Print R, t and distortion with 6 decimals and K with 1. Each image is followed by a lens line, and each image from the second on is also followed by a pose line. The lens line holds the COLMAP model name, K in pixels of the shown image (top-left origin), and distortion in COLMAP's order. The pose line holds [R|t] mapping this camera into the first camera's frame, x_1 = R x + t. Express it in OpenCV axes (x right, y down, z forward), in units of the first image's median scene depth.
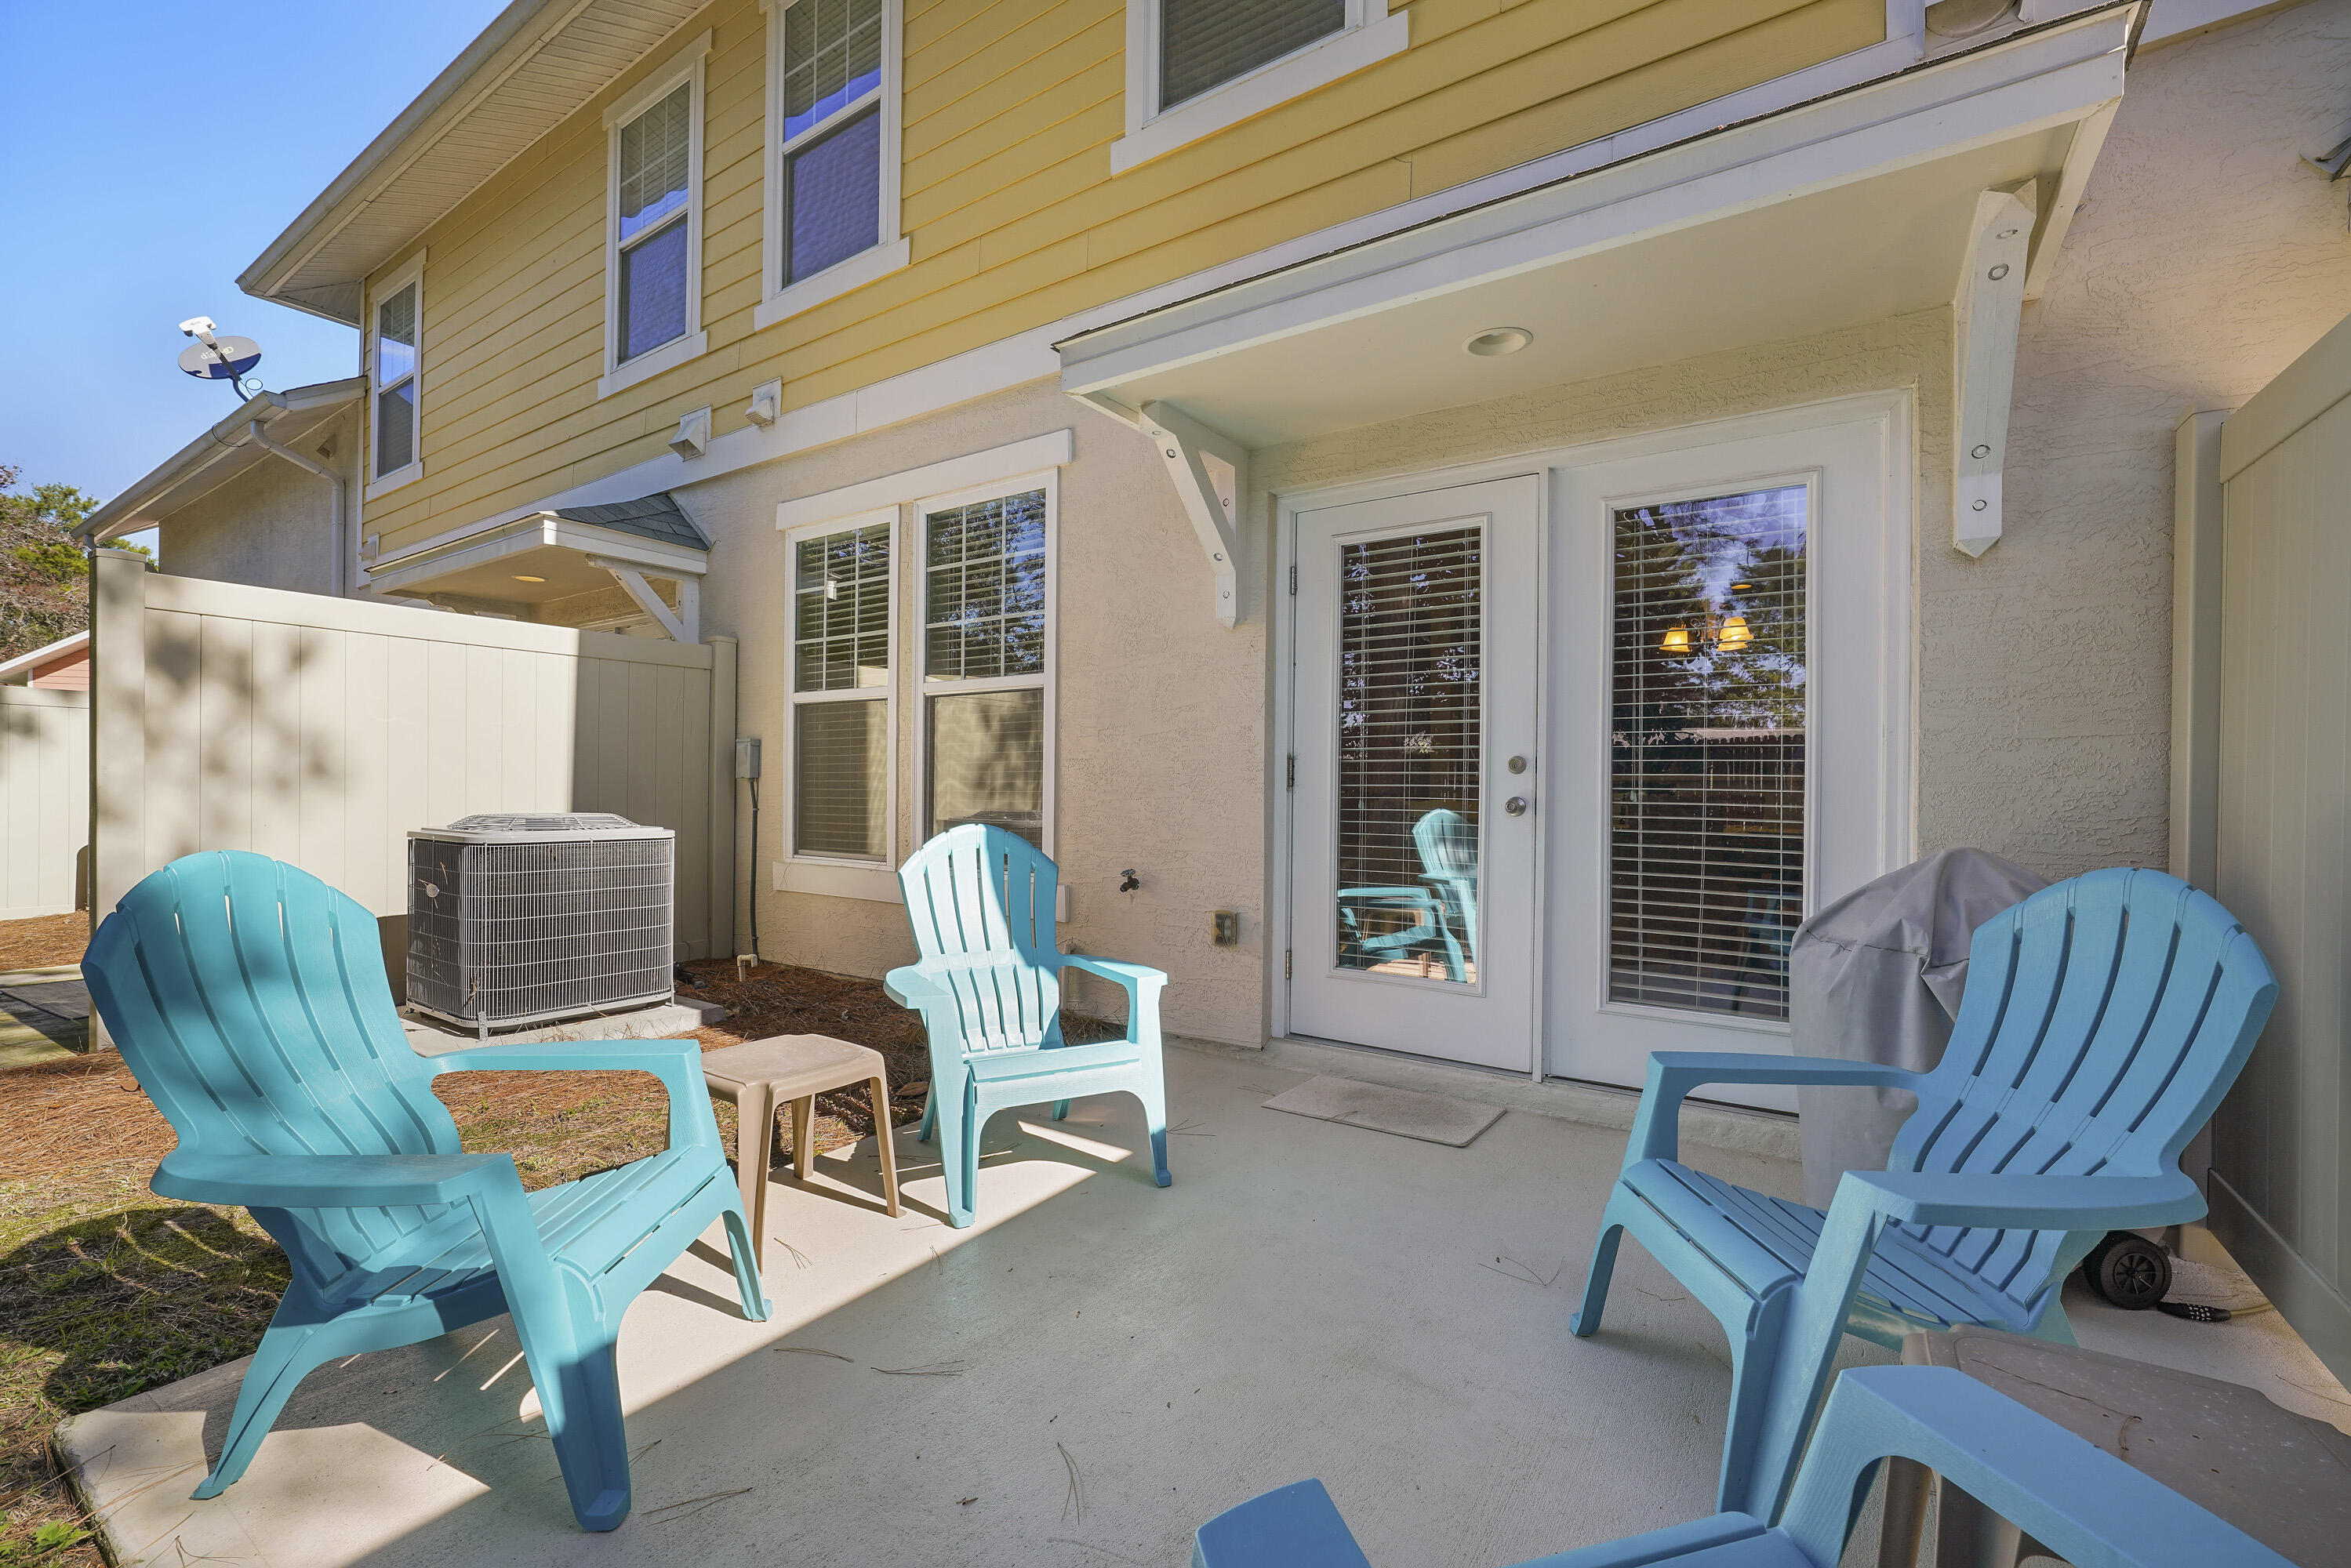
lens RADIAL K [[997.9, 0, 1172.4], [0, 997.9, 780.1], [0, 0, 1]] dist [0.000289, 0.006013]
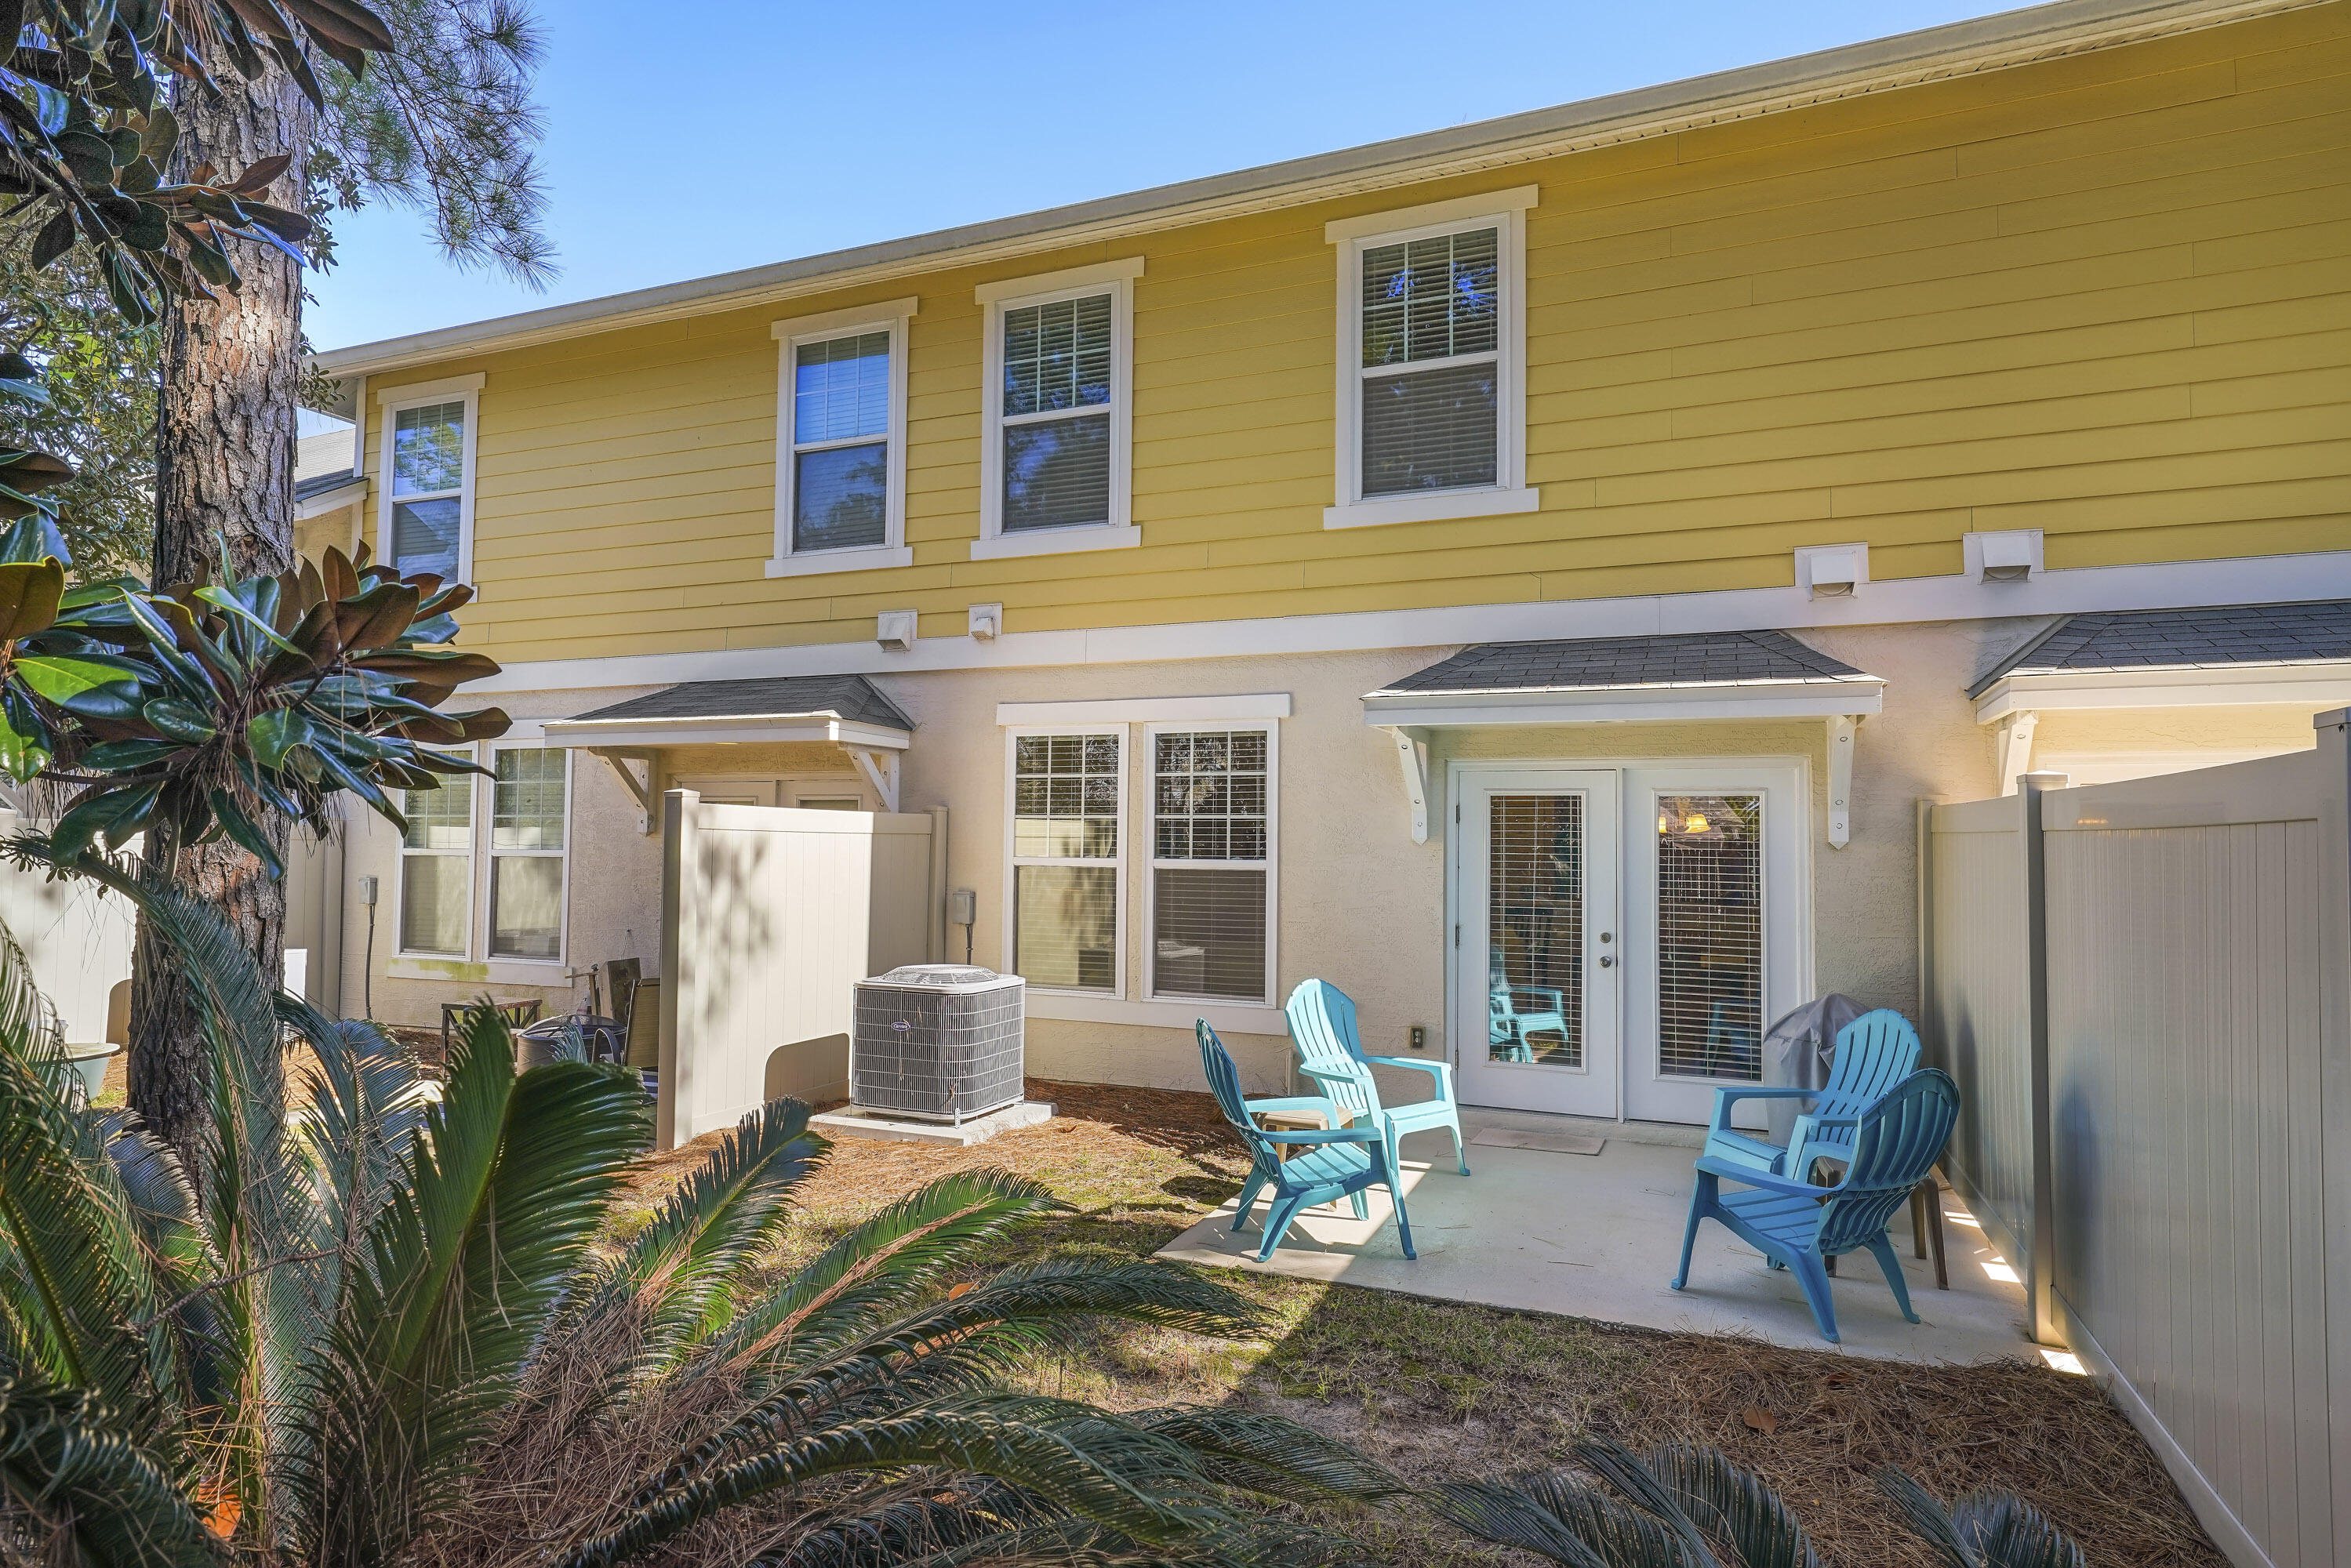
lens RADIAL K [[1356.8, 0, 1175.5], [0, 1356.8, 784.0], [0, 0, 1]] dist [0.059725, 0.000034]
pose [[0.978467, 0.012867, 0.206000, -0.771074], [-0.005286, 0.999290, -0.037309, -0.167351], [-0.206334, 0.035417, 0.977840, -1.030064]]
